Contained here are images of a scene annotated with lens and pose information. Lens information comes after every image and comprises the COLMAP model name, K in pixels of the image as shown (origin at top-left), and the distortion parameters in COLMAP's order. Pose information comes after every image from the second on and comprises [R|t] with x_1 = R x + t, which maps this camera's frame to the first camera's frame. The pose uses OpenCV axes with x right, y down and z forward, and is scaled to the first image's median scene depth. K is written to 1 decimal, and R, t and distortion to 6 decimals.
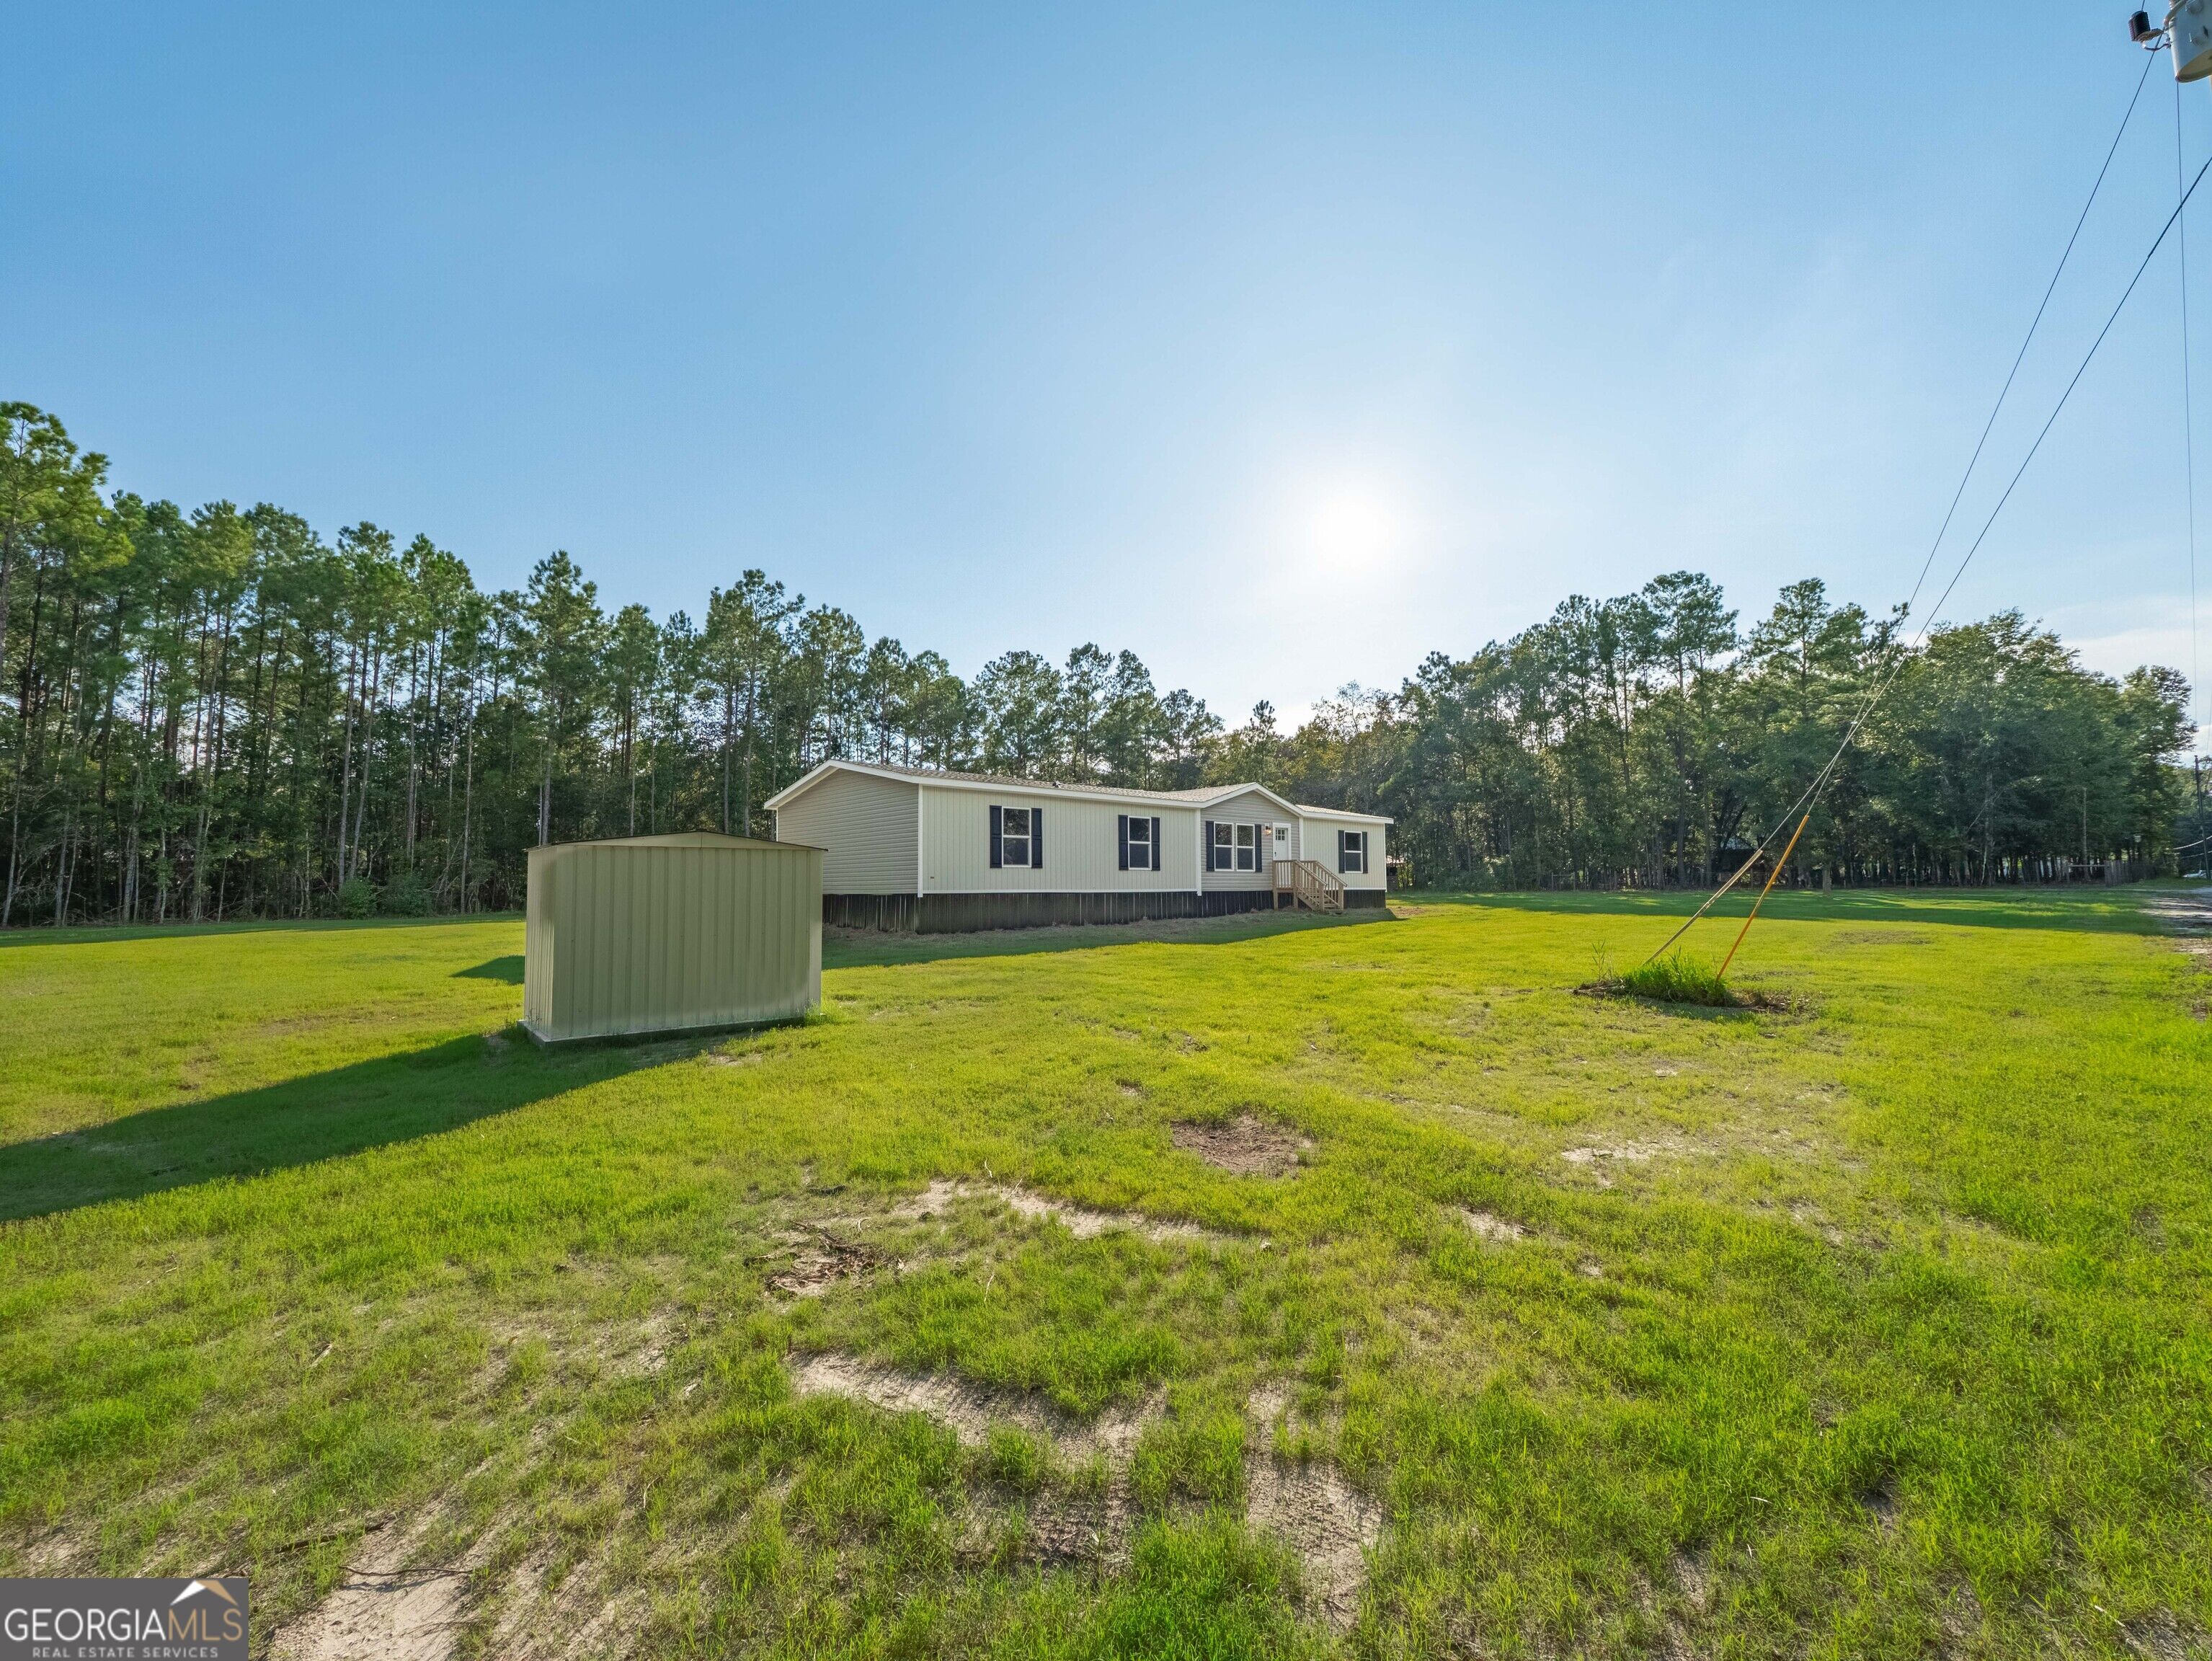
lens RADIAL K [[853.0, 0, 1106.0], [0, 853.0, 830.5], [0, 0, 1]] dist [0.000023, -0.000182]
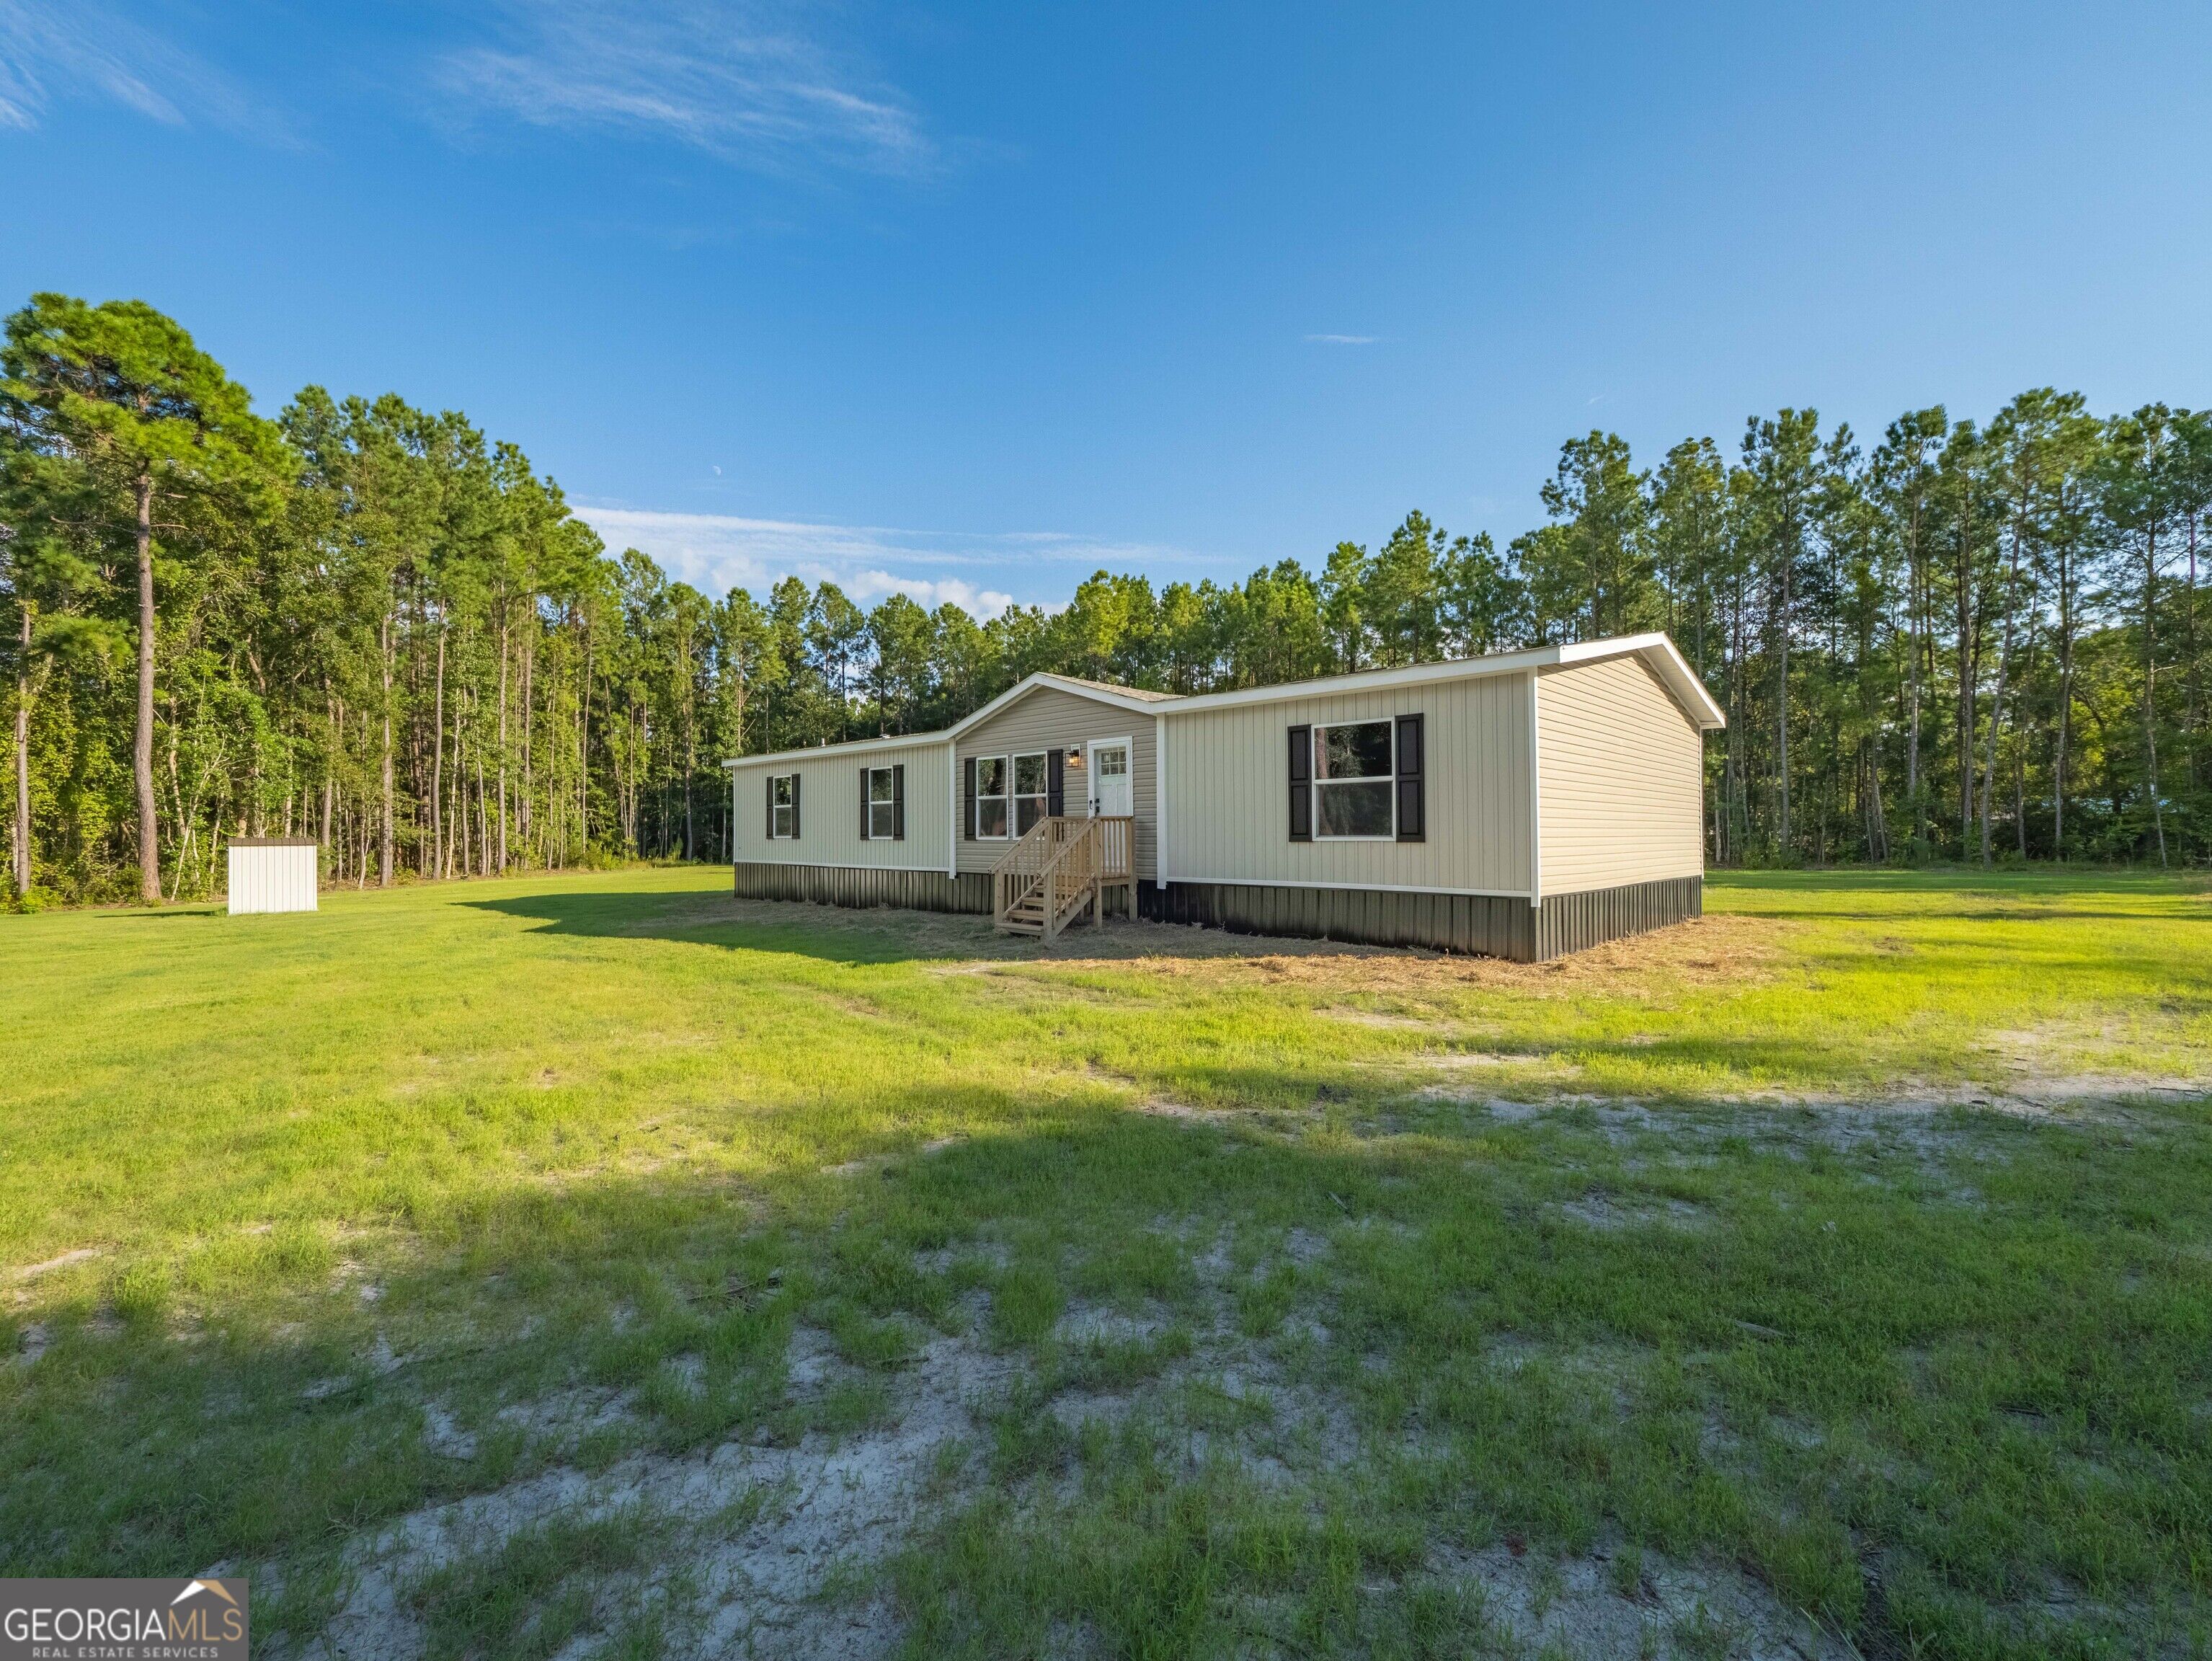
lens RADIAL K [[898.6, 0, 1140.6], [0, 898.6, 827.8], [0, 0, 1]] dist [0.031063, -0.039556]
pose [[0.103503, -0.022550, -0.994373, 0.310112], [0.047926, 0.998695, -0.017660, 0.022452], [0.993474, -0.045828, 0.104448, 0.420857]]
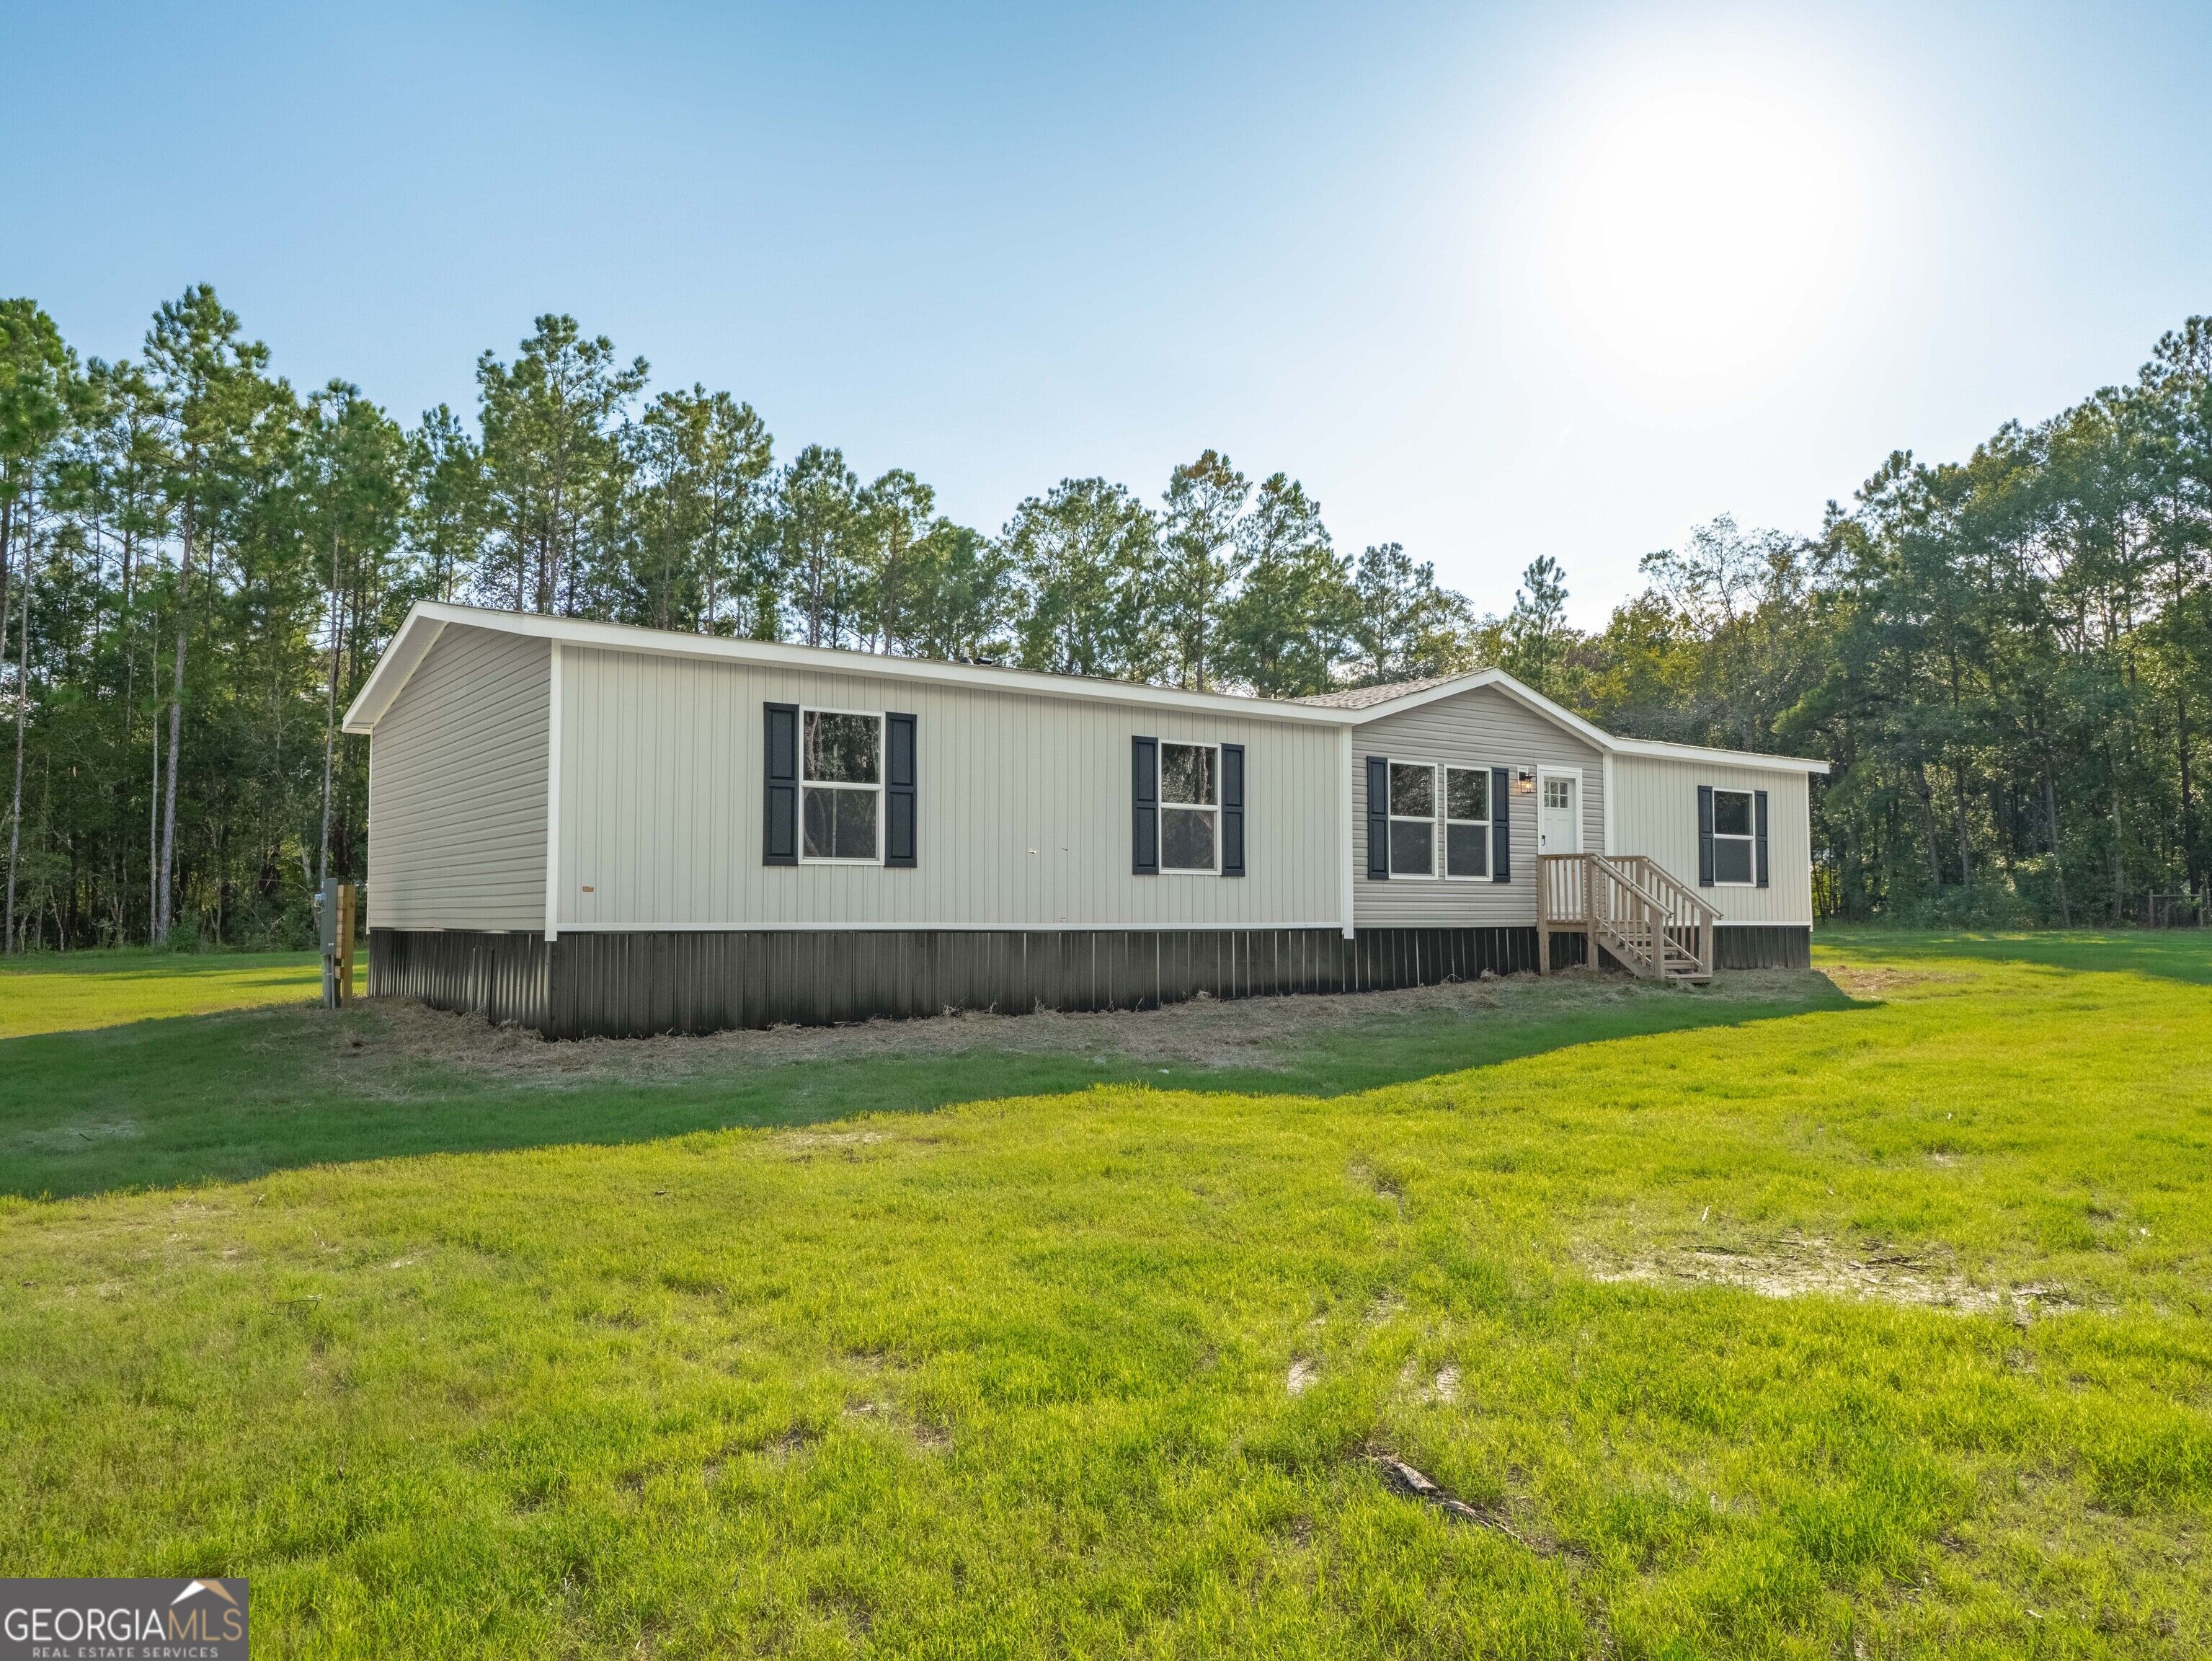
lens RADIAL K [[1452.3, 0, 1106.0], [0, 1452.3, 830.5], [0, 0, 1]] dist [-0.021149, 0.004163]
pose [[0.993173, 0.000279, -0.116651, 0.029582], [0.000884, 0.999950, 0.009915, 0.006889], [0.116648, -0.009951, 0.993123, 0.116732]]
